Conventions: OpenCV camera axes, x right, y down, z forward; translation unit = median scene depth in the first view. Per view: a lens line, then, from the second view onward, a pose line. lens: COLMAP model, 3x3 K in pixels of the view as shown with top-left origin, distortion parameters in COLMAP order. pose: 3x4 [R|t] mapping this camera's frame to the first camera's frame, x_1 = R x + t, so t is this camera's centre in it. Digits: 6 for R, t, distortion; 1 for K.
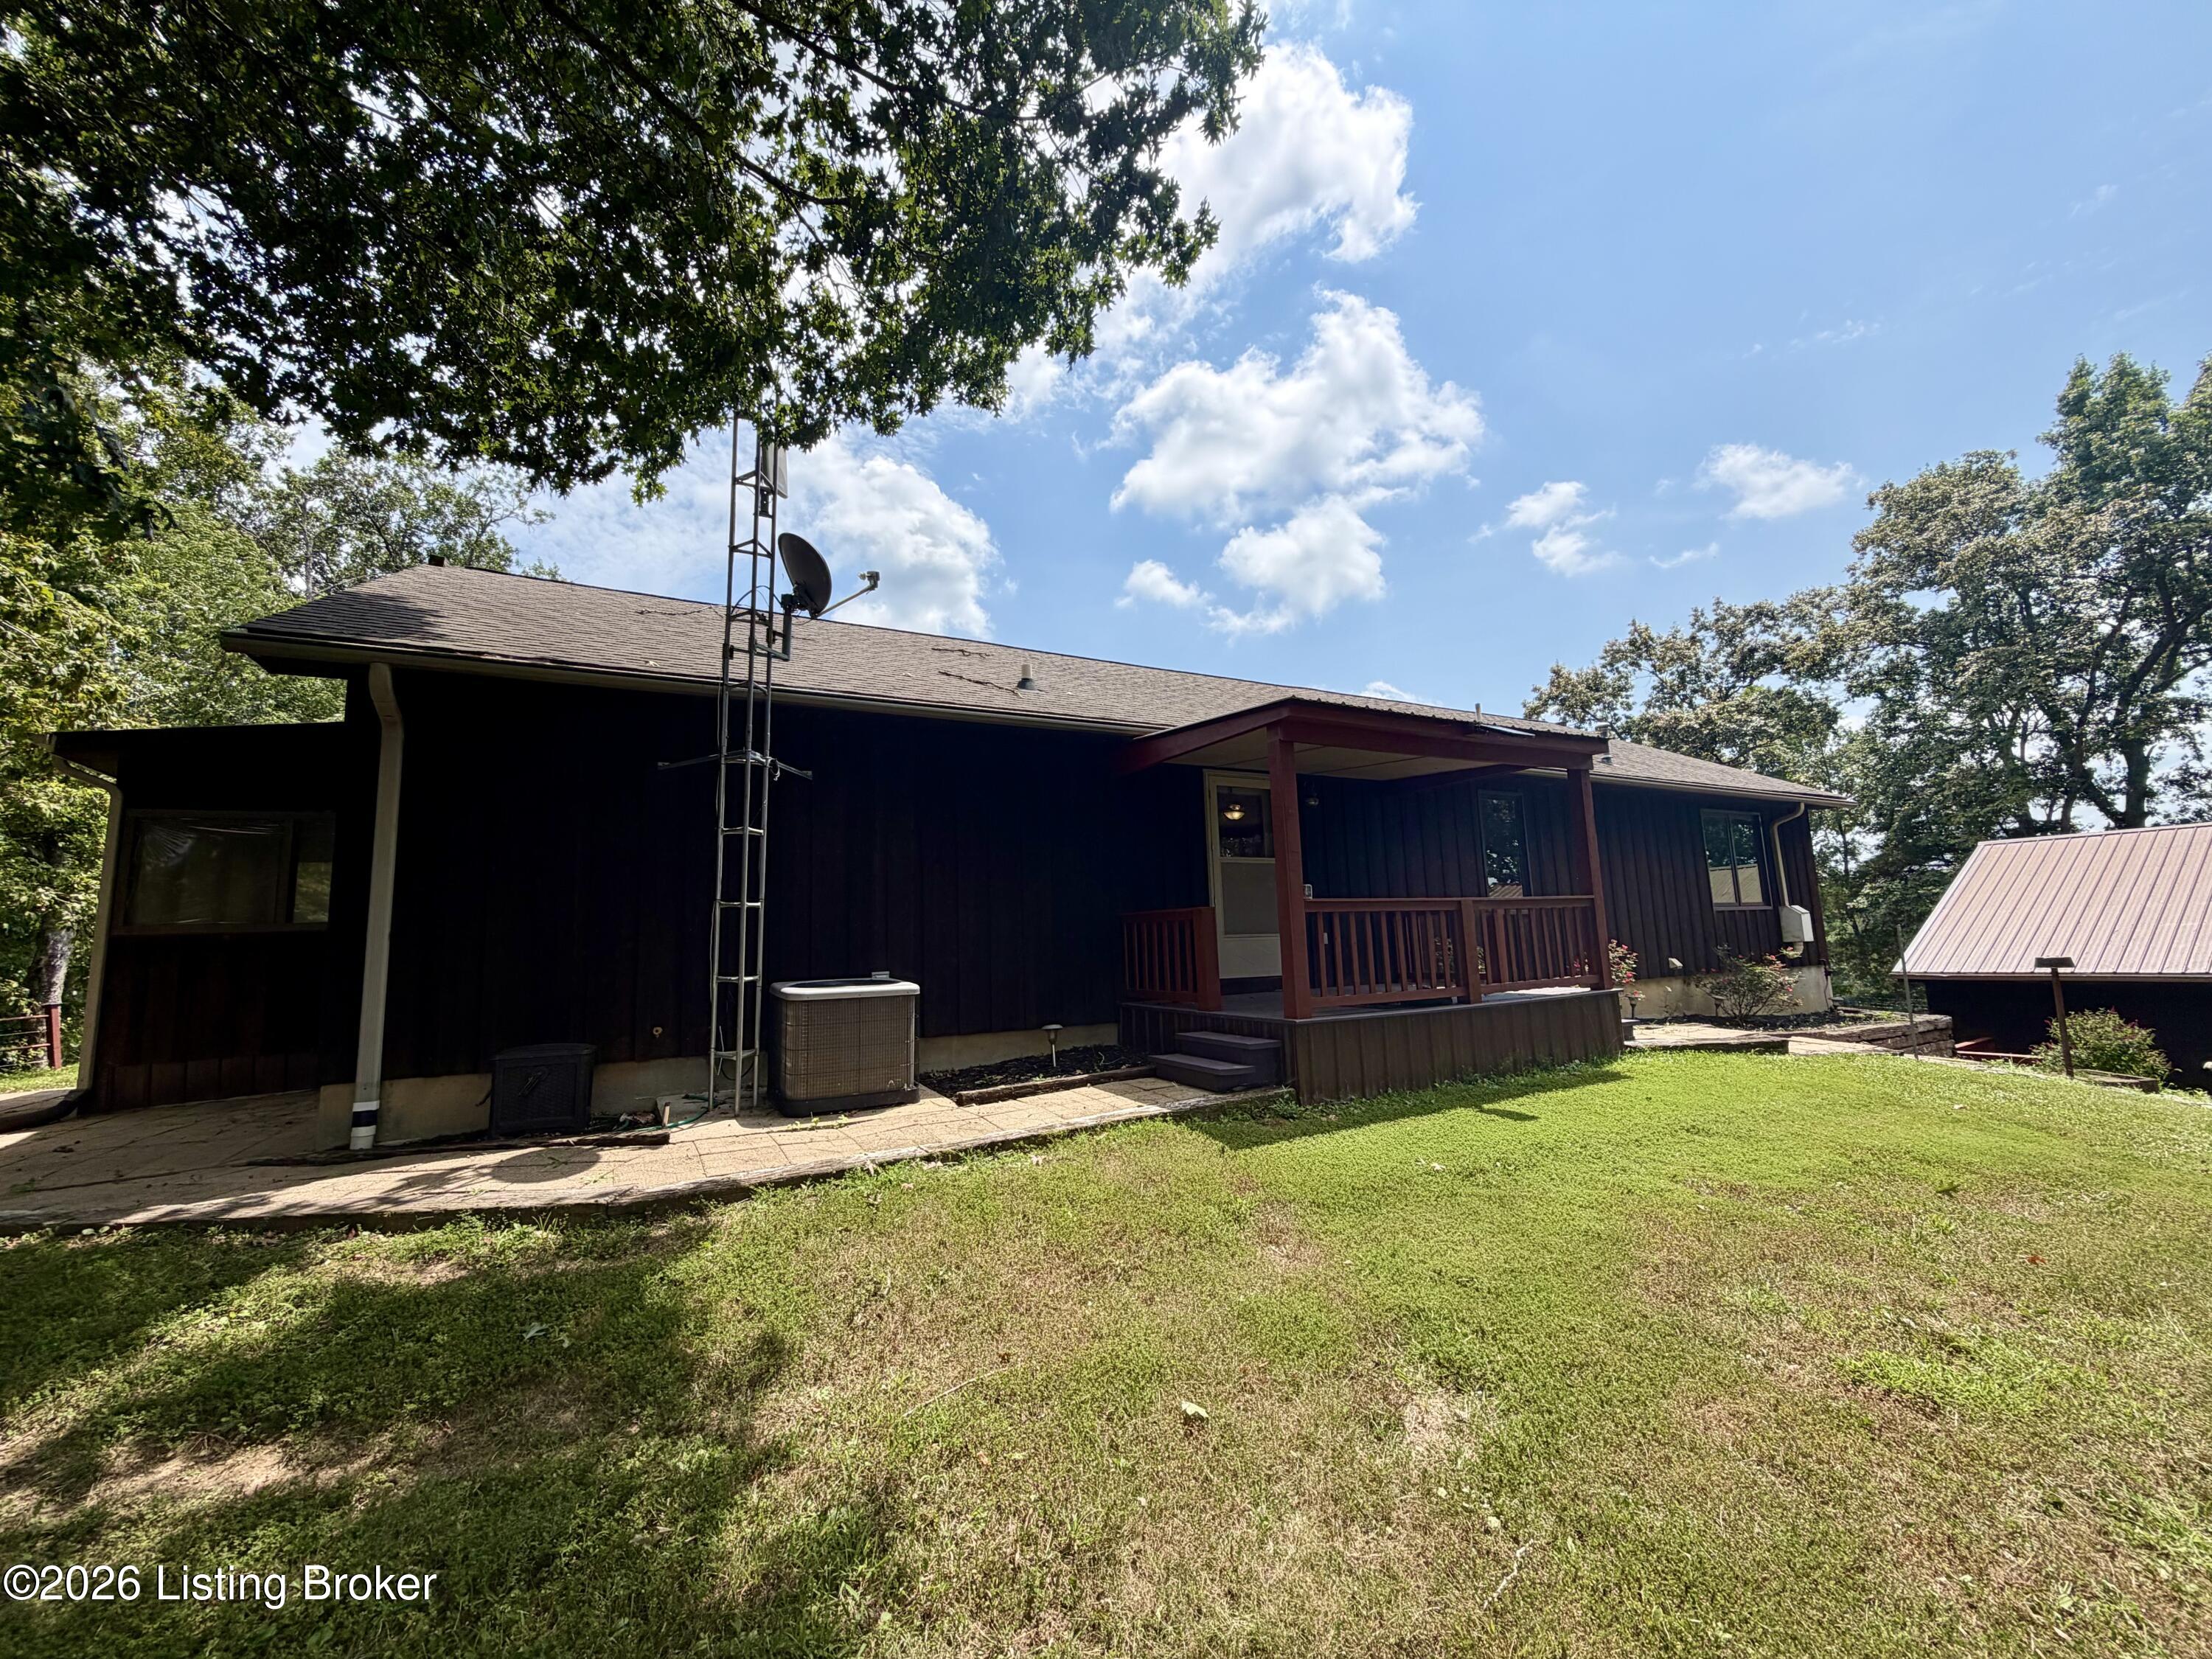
lens RADIAL K [[873.0, 0, 1088.0], [0, 873.0, 839.2], [0, 0, 1]] dist [-0.001347, -0.000552]
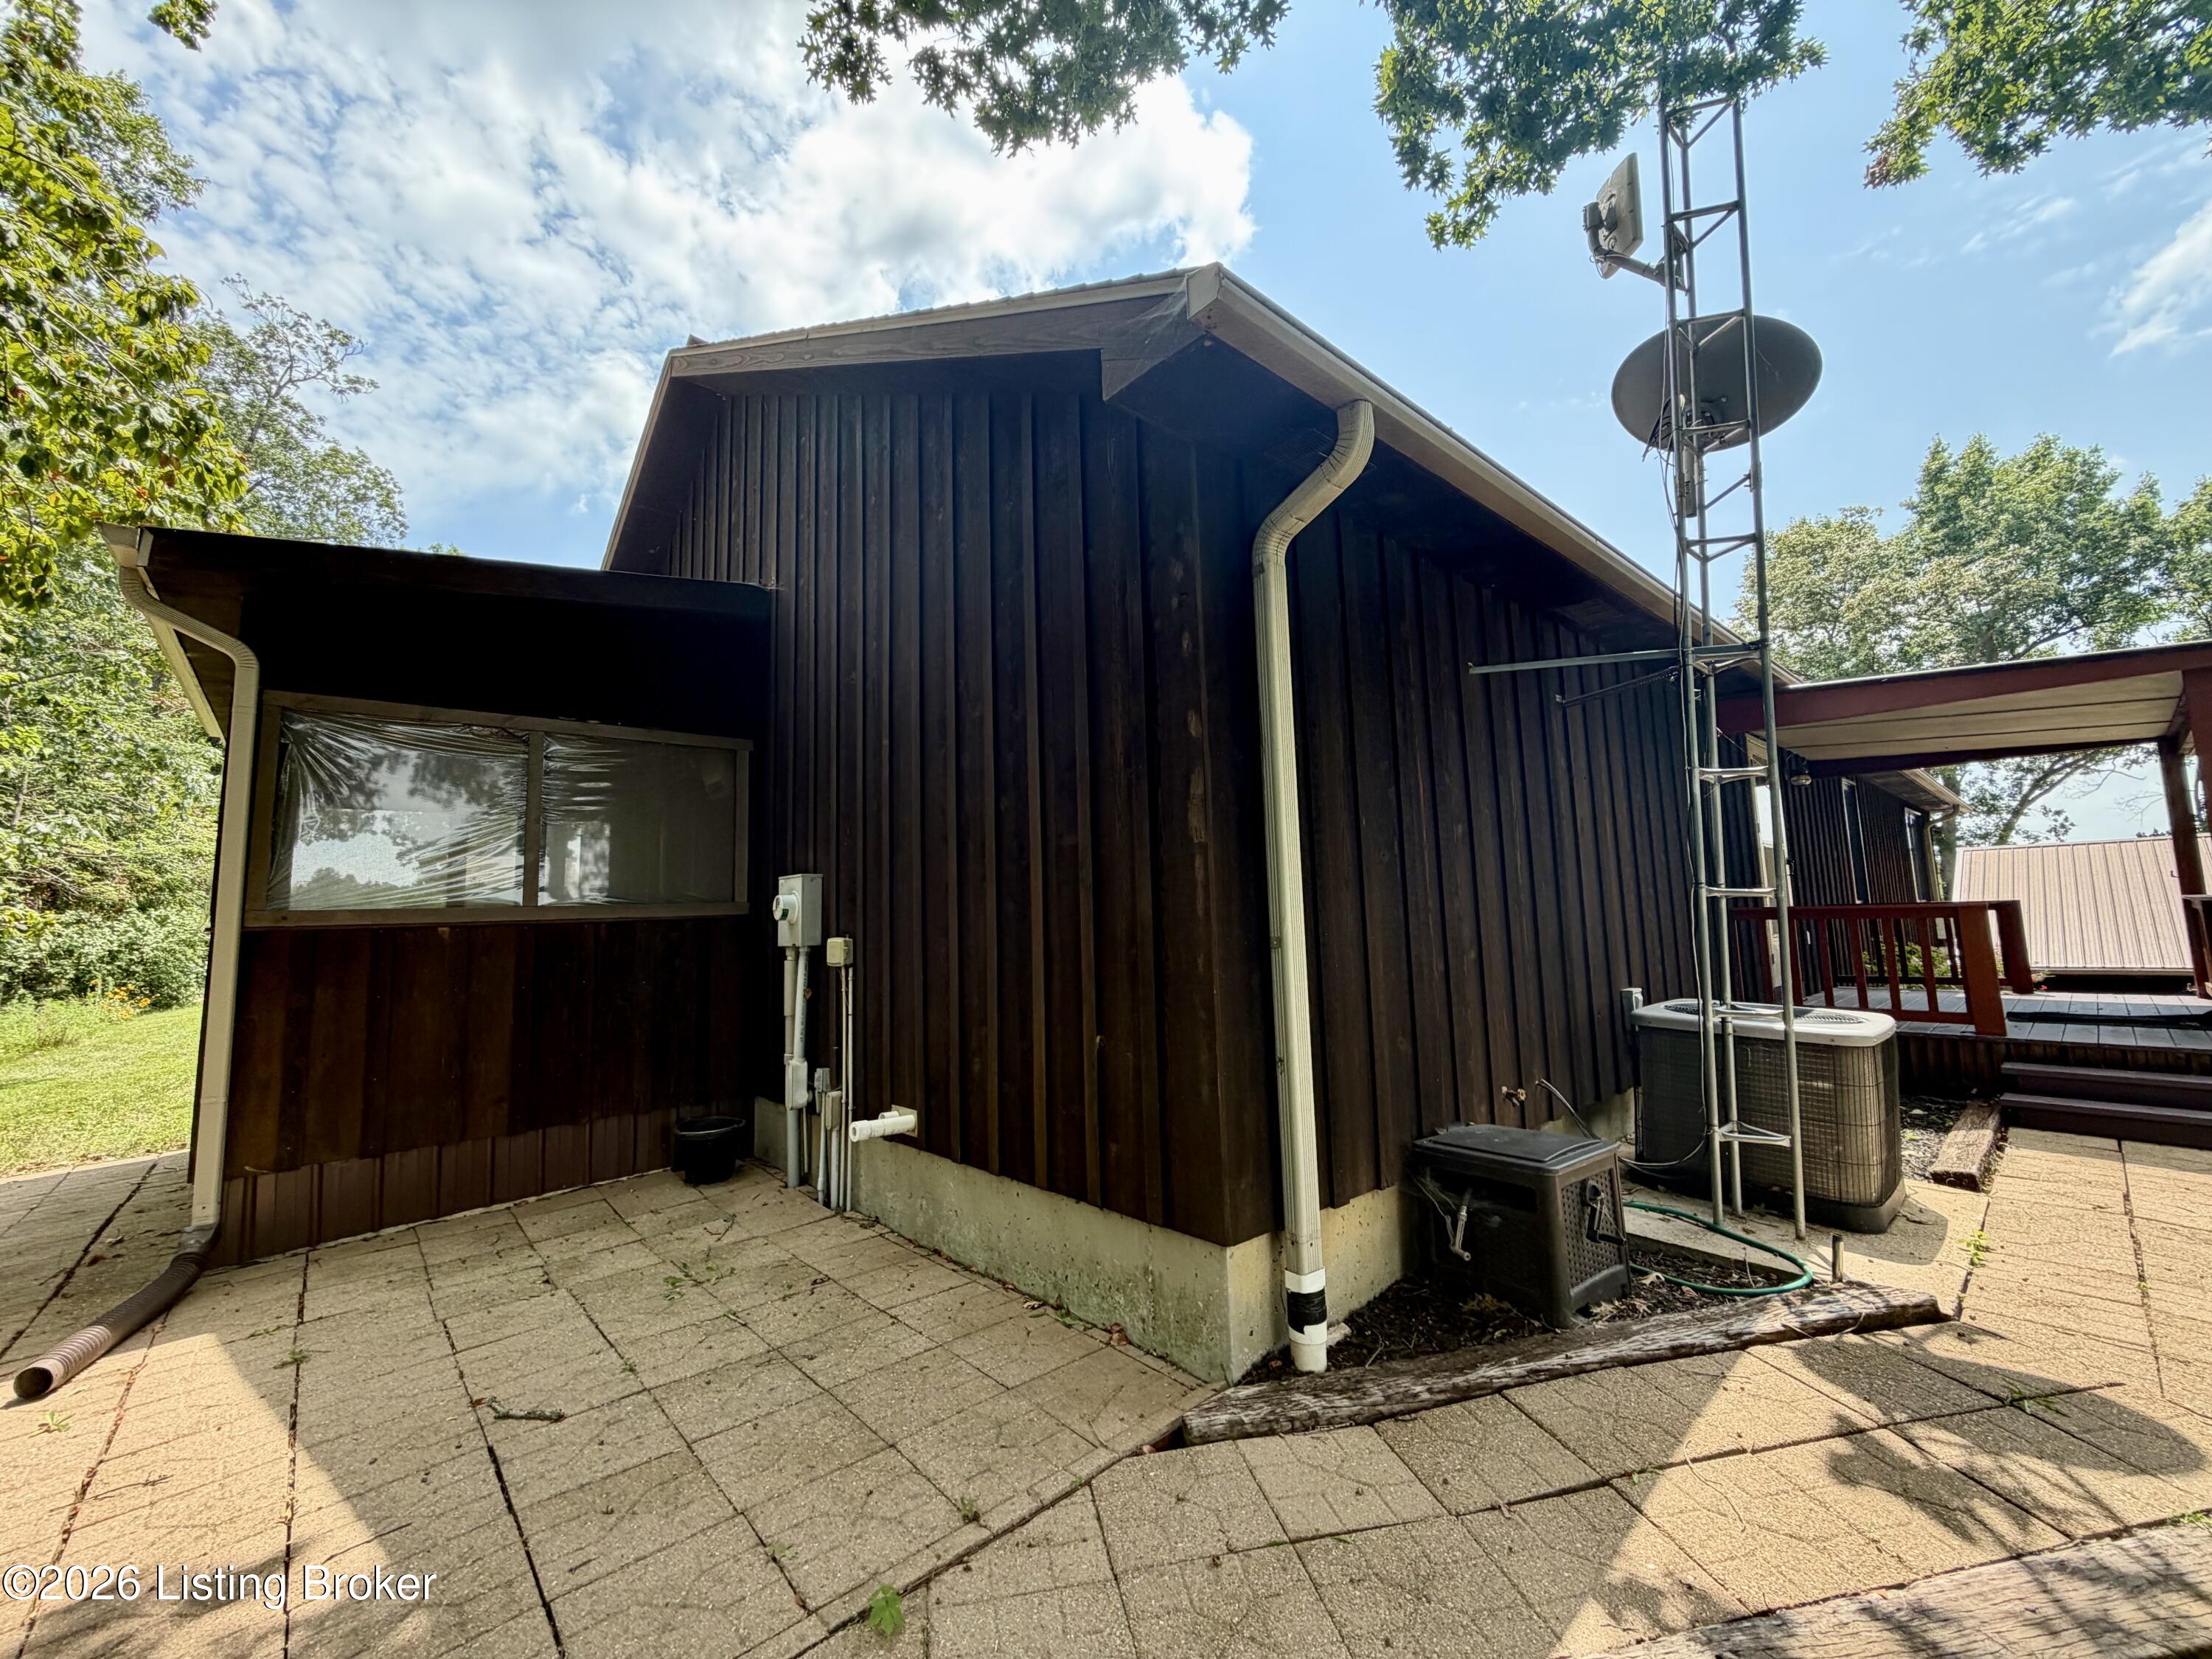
lens RADIAL K [[867.6, 0, 1097.1], [0, 867.6, 822.9], [0, 0, 1]] dist [0.000411, -0.000338]
pose [[0.970044, 0.028322, 0.241273, -0.239370], [-0.028099, 0.999596, -0.004363, 0.011189], [-0.241299, -0.002548, 0.970447, 0.121700]]
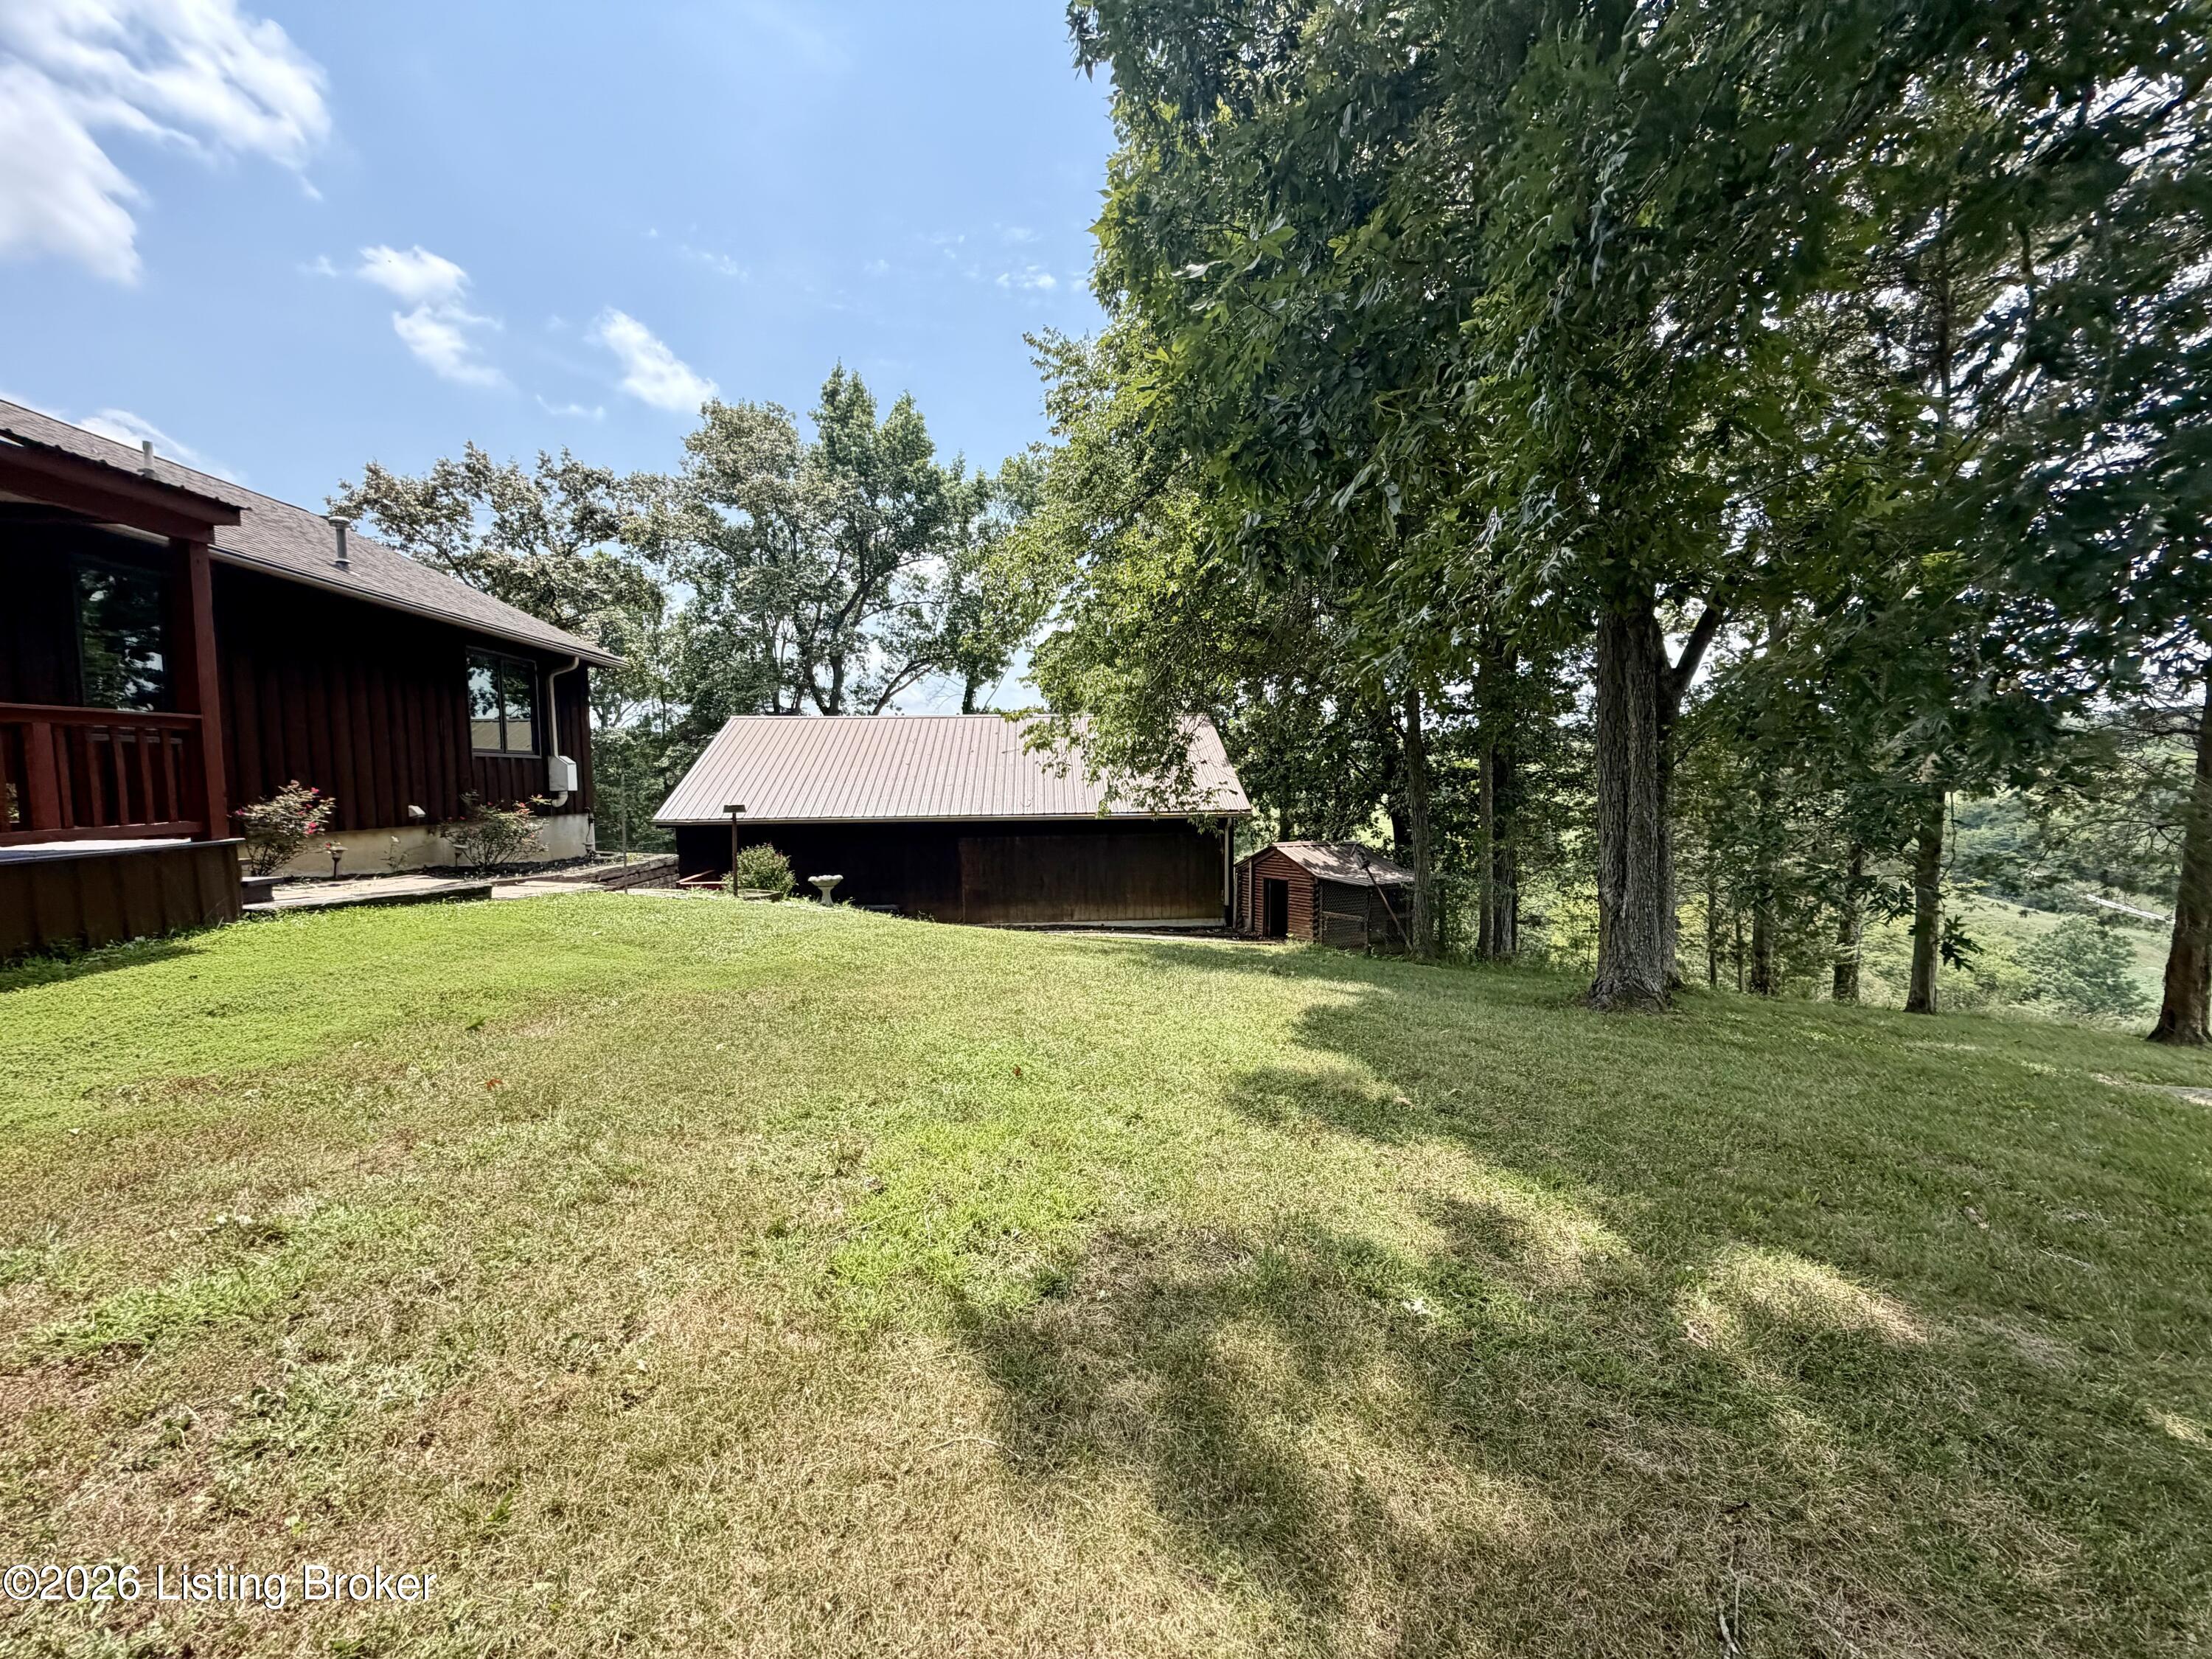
lens RADIAL K [[873.0, 0, 1088.0], [0, 873.0, 839.2], [0, 0, 1]] dist [-0.001347, -0.000552]
pose [[0.420673, -0.034146, 0.906570, 0.067116], [-0.114496, 0.989303, 0.090391, 0.004388], [-0.899958, -0.141823, 0.412263, -0.000483]]
